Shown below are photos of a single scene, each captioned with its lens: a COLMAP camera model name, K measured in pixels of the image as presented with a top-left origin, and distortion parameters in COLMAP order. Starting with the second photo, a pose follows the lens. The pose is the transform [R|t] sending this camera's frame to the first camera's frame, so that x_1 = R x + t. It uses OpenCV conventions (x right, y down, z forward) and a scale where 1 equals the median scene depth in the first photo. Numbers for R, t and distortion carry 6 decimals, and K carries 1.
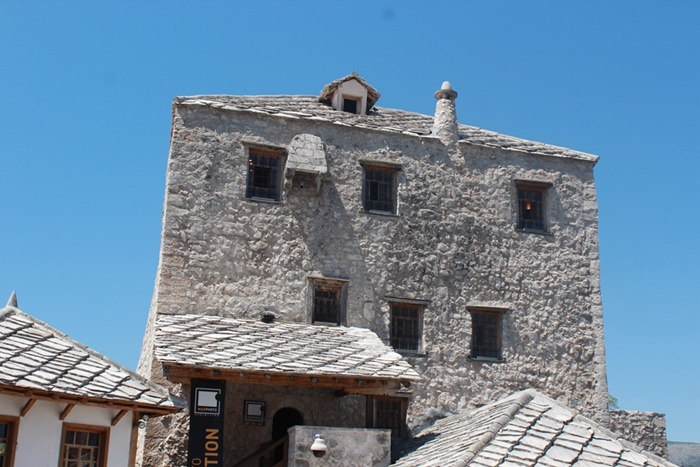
lens RADIAL K [[934.7, 0, 349.8], [0, 934.7, 233.1], [0, 0, 1]] dist [-0.070275, 0.000000]
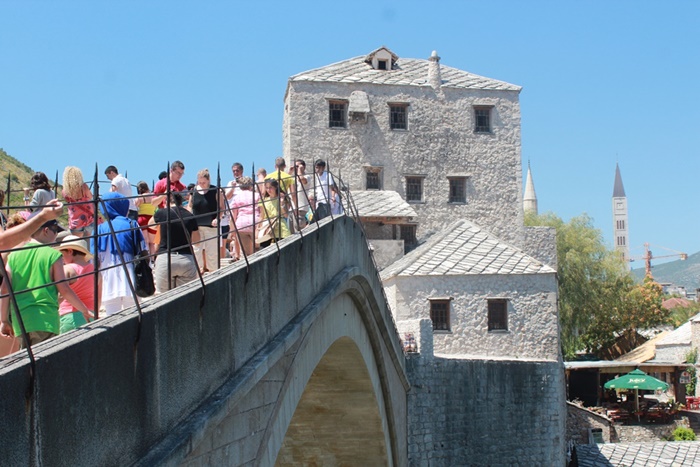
lens RADIAL K [[934.7, 0, 350.0], [0, 934.7, 233.5], [0, 0, 1]] dist [-0.070275, 0.000000]
pose [[0.996117, -0.044116, -0.076183, 0.068506], [0.057236, 0.982057, 0.179687, -0.161833], [0.066889, -0.183350, 0.980769, -0.915671]]
